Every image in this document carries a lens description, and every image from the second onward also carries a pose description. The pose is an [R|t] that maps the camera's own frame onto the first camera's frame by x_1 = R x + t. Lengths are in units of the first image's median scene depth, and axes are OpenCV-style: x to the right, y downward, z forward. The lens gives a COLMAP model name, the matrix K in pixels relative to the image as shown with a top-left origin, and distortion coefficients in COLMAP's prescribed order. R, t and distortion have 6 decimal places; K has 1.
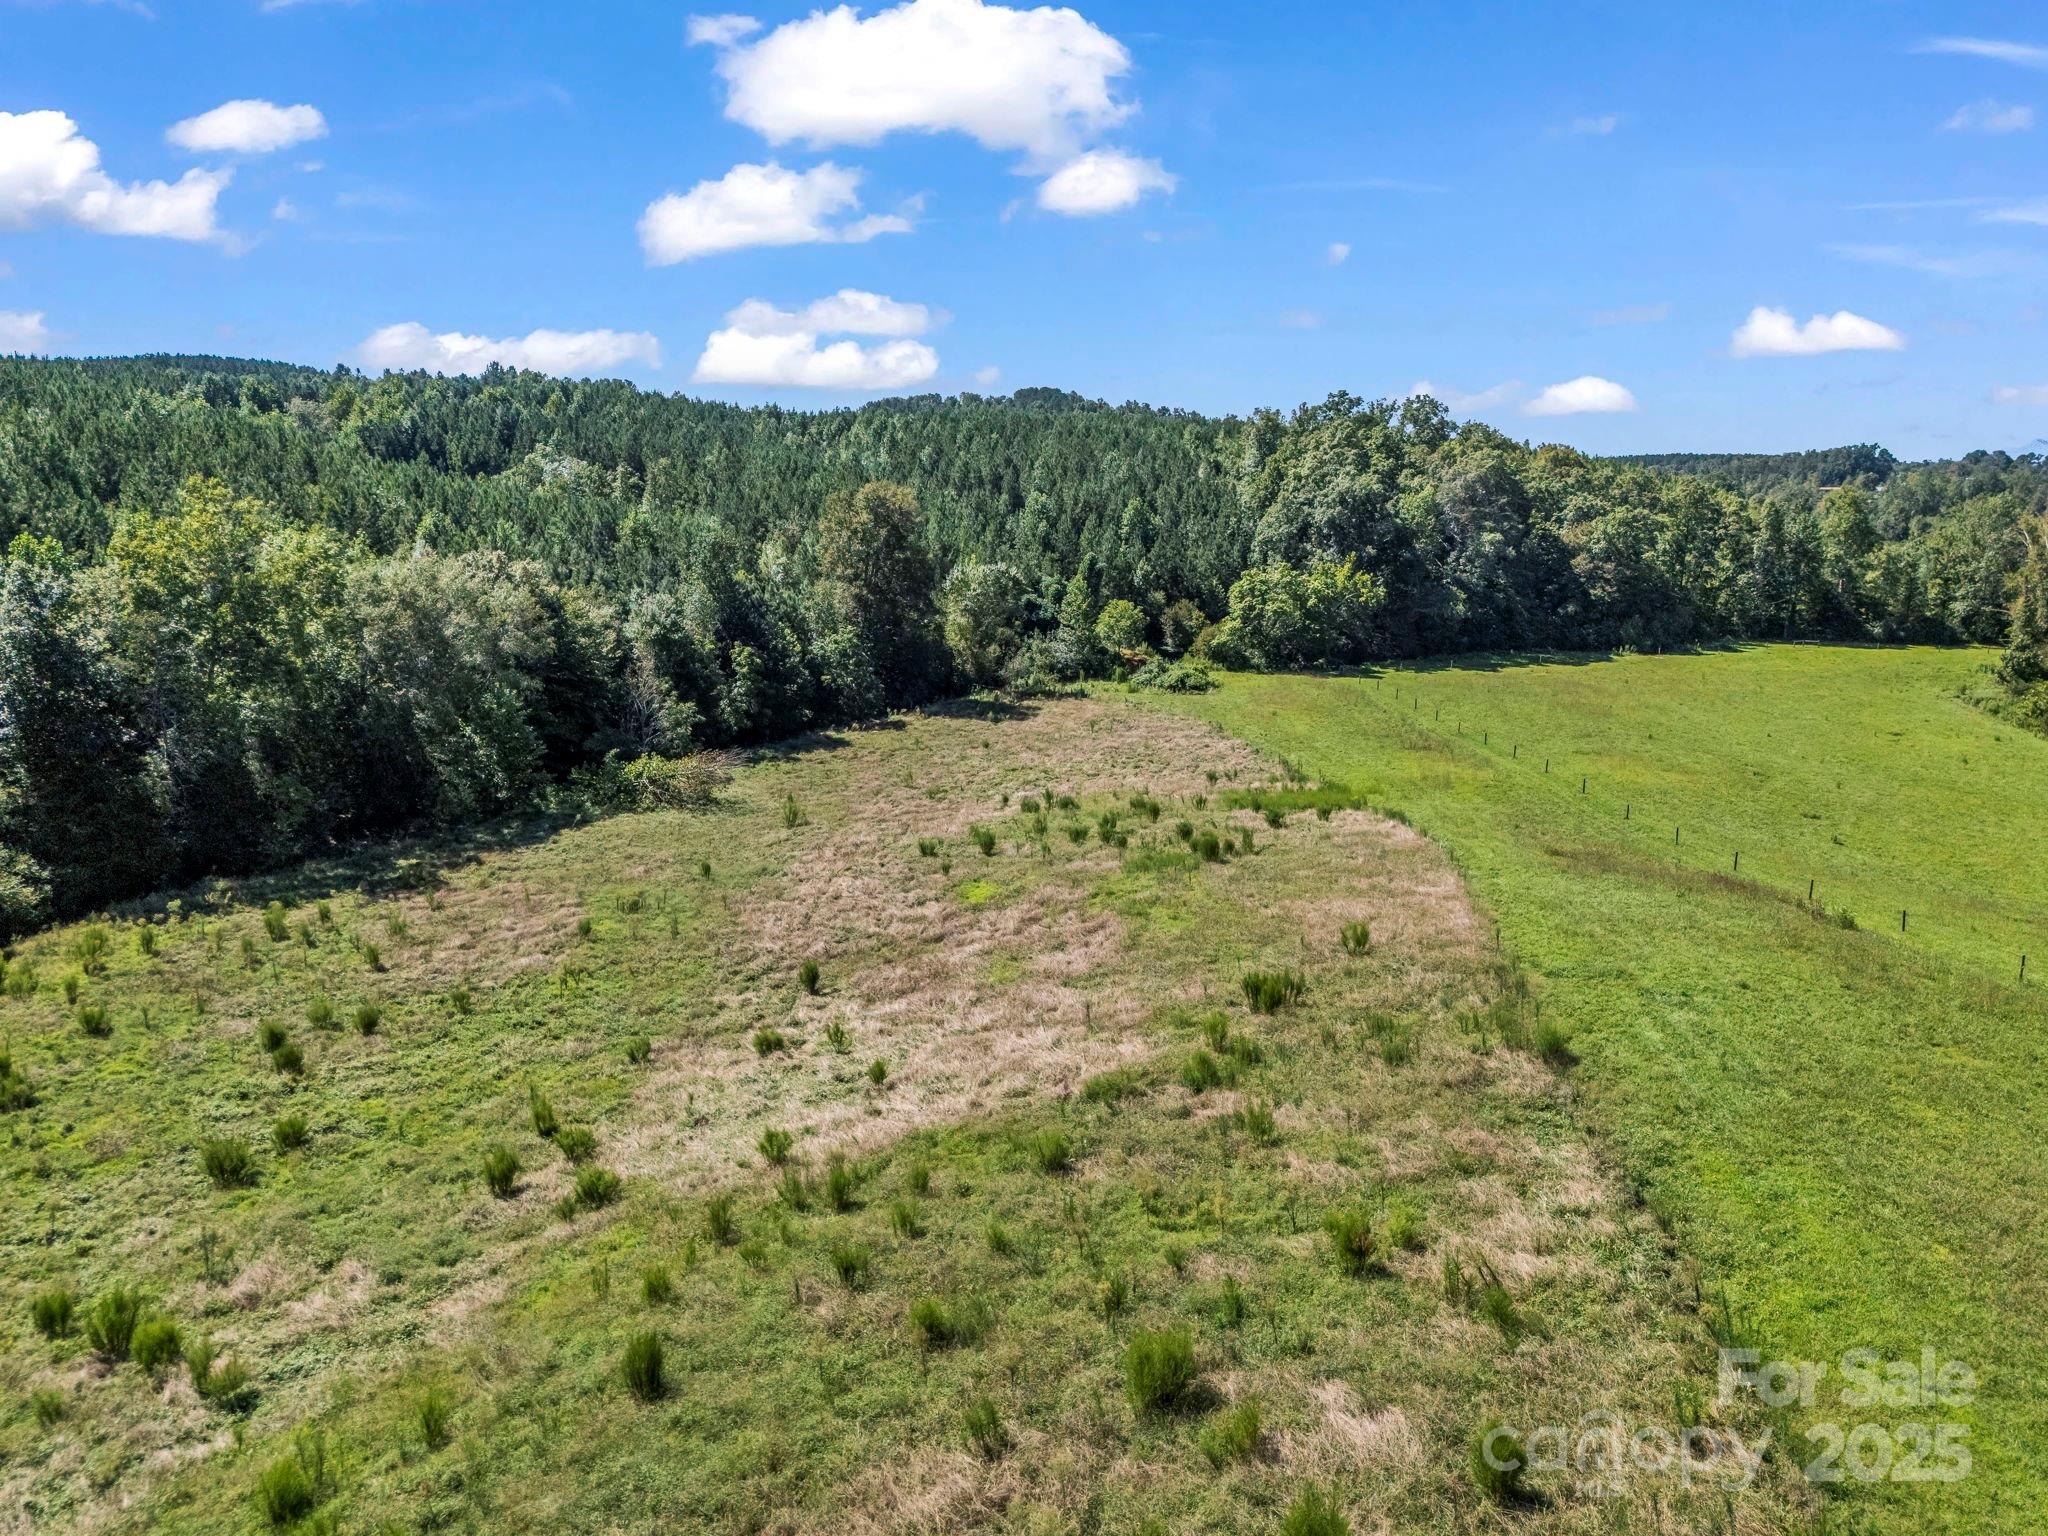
lens RADIAL K [[1515.1, 0, 1029.2], [0, 1515.1, 795.9], [0, 0, 1]] dist [0.100406, -0.113433]
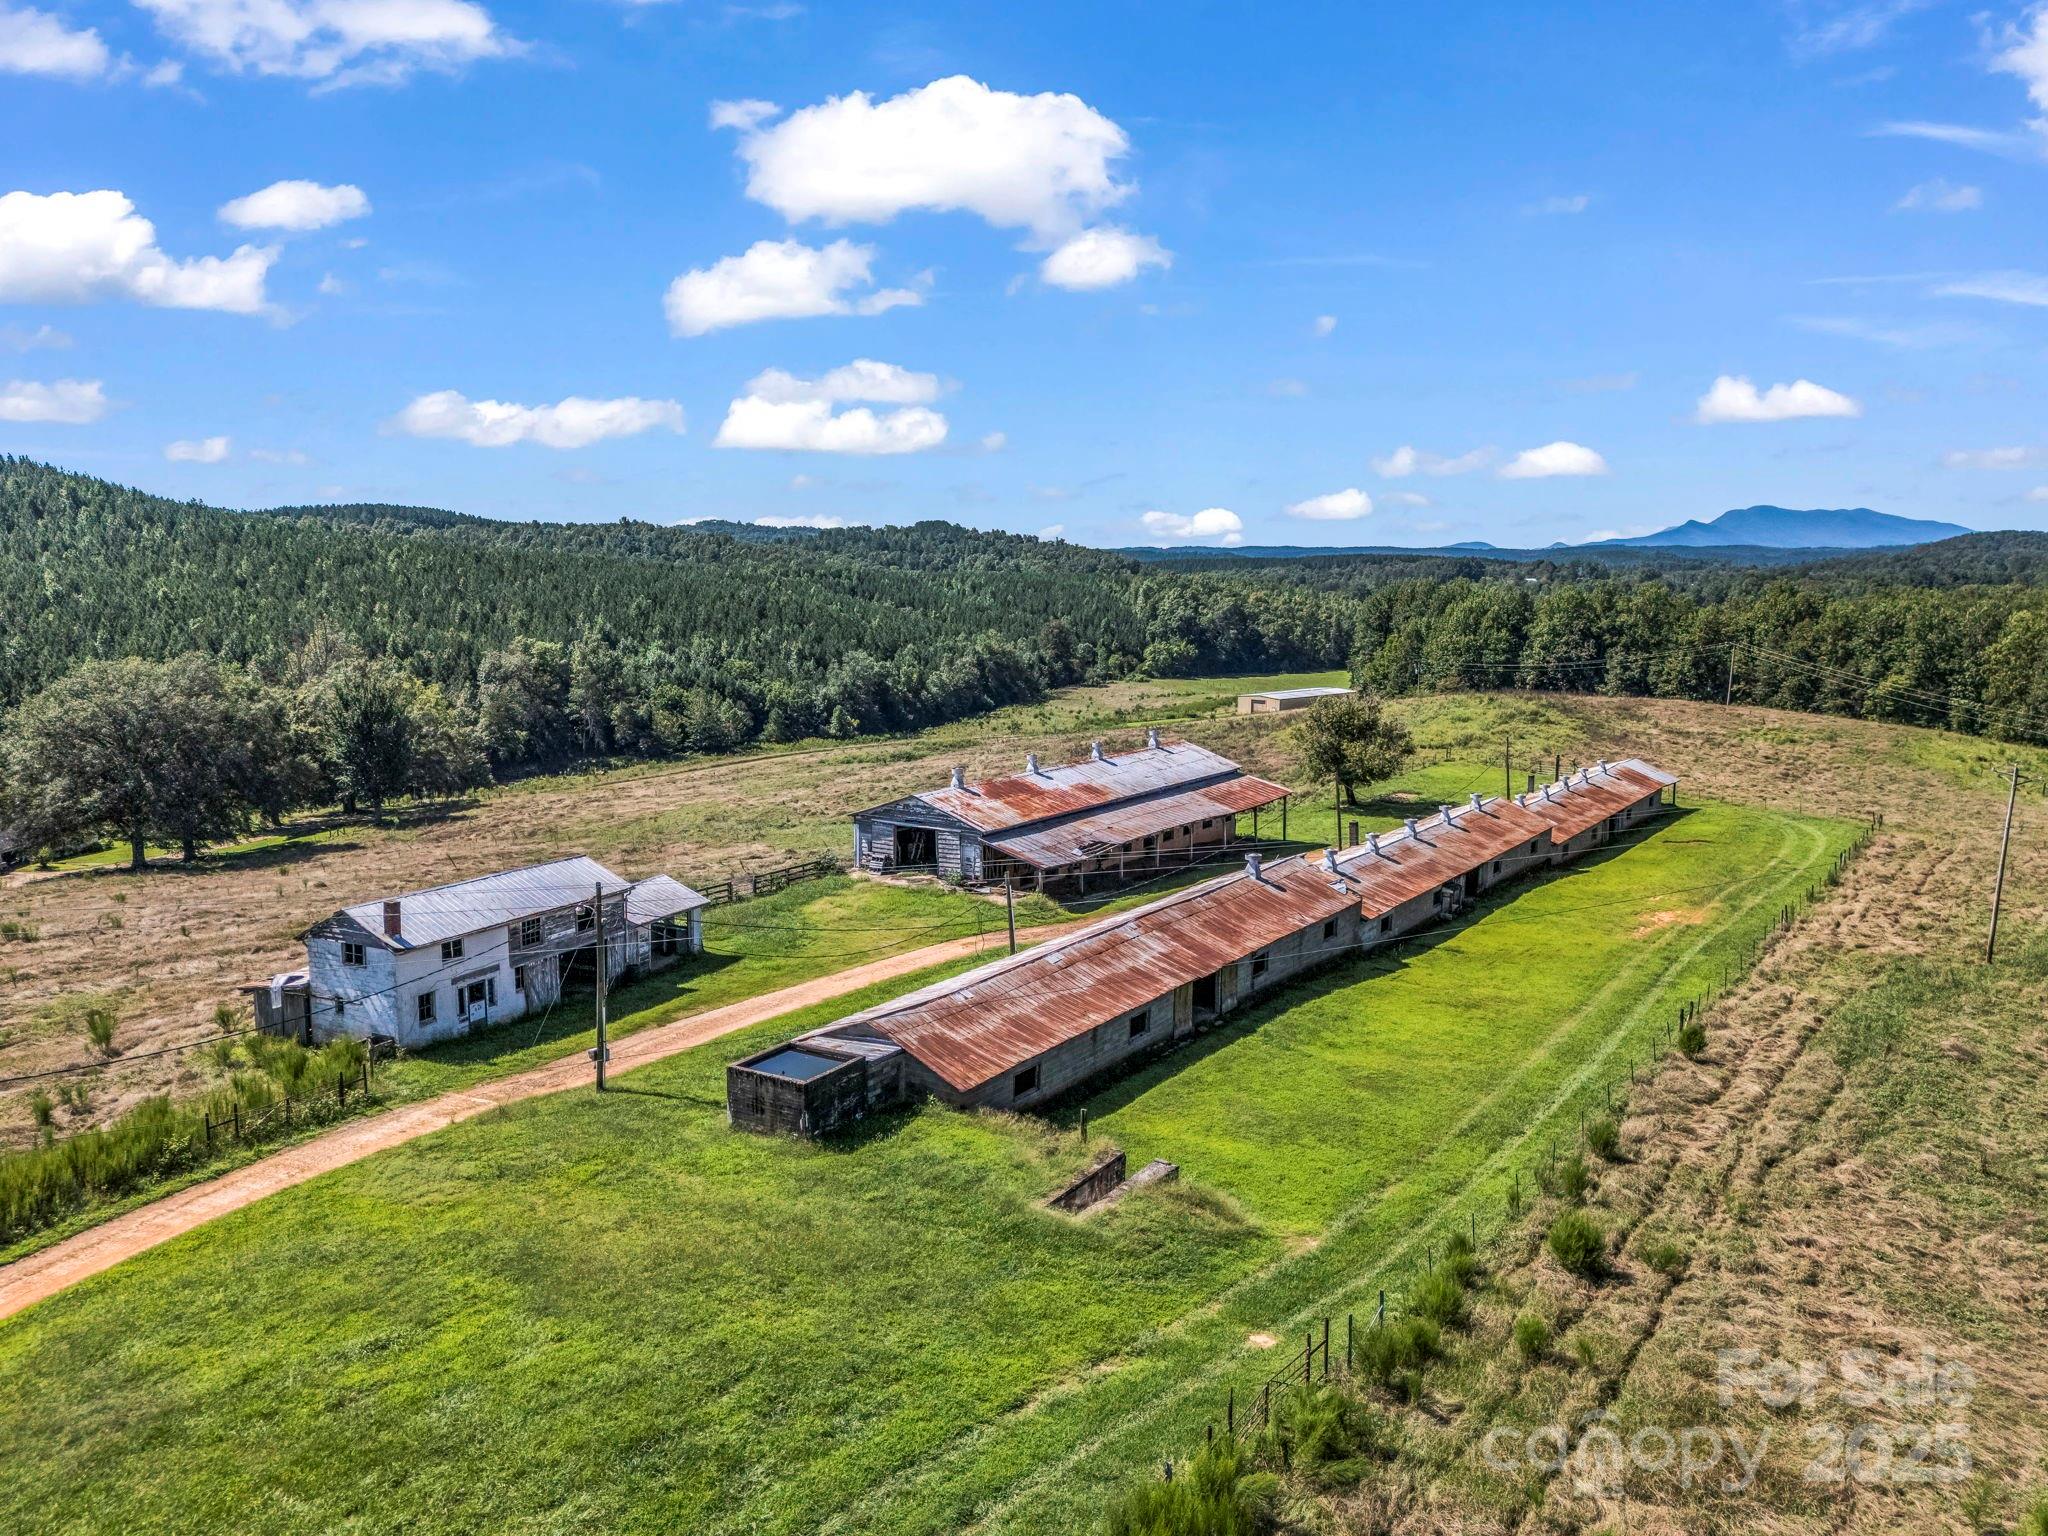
lens RADIAL K [[1515.1, 0, 1029.2], [0, 1515.1, 795.9], [0, 0, 1]] dist [0.100406, -0.113433]
pose [[0.987812, -0.024738, 0.153672, -0.492657], [0.031806, 0.998538, -0.043707, 0.236434], [-0.152366, 0.048062, 0.987155, -1.644888]]
